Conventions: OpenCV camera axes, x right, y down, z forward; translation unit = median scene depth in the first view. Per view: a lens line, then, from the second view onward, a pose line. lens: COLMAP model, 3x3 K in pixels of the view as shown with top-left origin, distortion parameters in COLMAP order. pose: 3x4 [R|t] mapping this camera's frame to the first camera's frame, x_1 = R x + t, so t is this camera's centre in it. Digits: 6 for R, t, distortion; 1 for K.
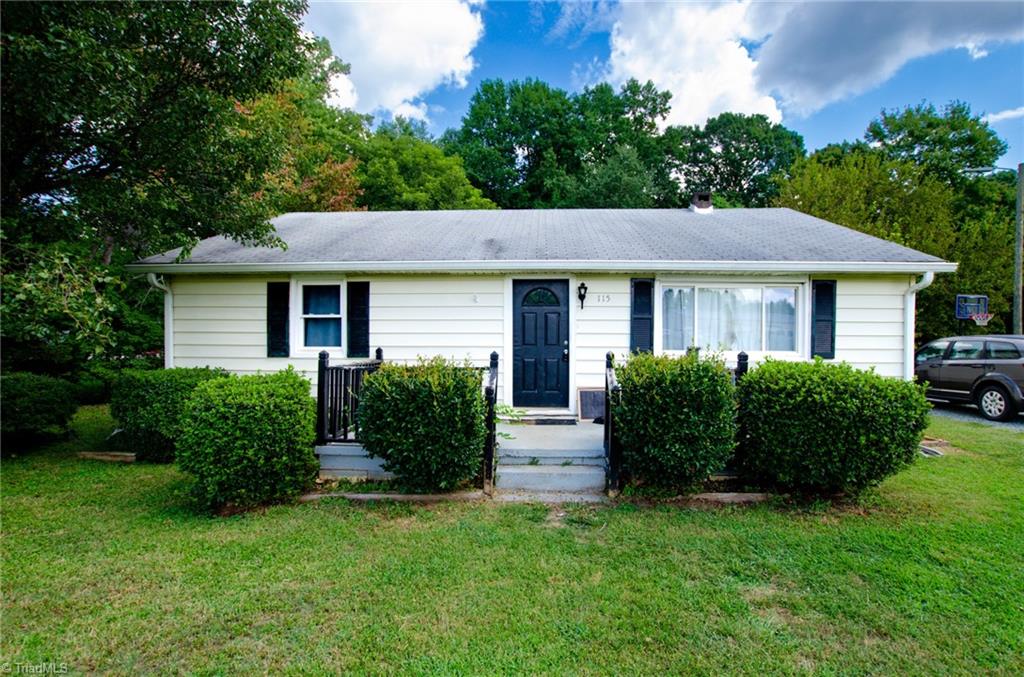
lens RADIAL K [[463.9, 0, 511.9], [0, 463.9, 339.1], [0, 0, 1]] dist [-0.022912, 0.000082]
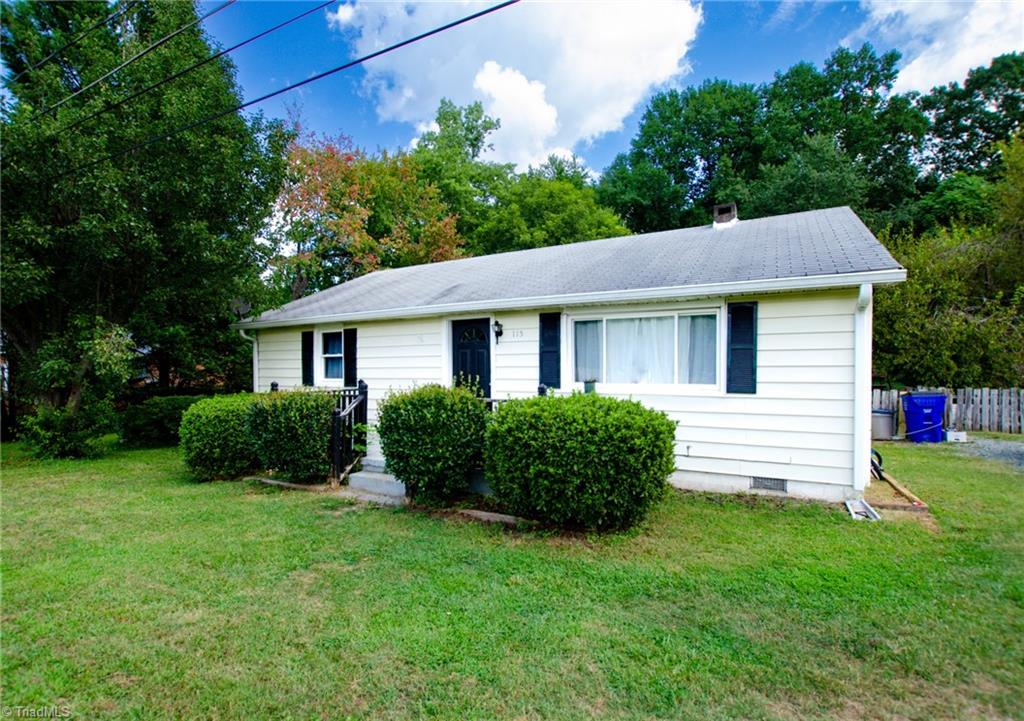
lens RADIAL K [[486.0, 0, 511.8], [0, 486.0, 366.7], [0, 0, 1]] dist [-0.027165, 0.002699]
pose [[0.892765, -0.010000, -0.450411, 0.676962], [0.005279, 0.999917, -0.011736, 0.000869], [0.450491, 0.008099, 0.892744, -0.007411]]
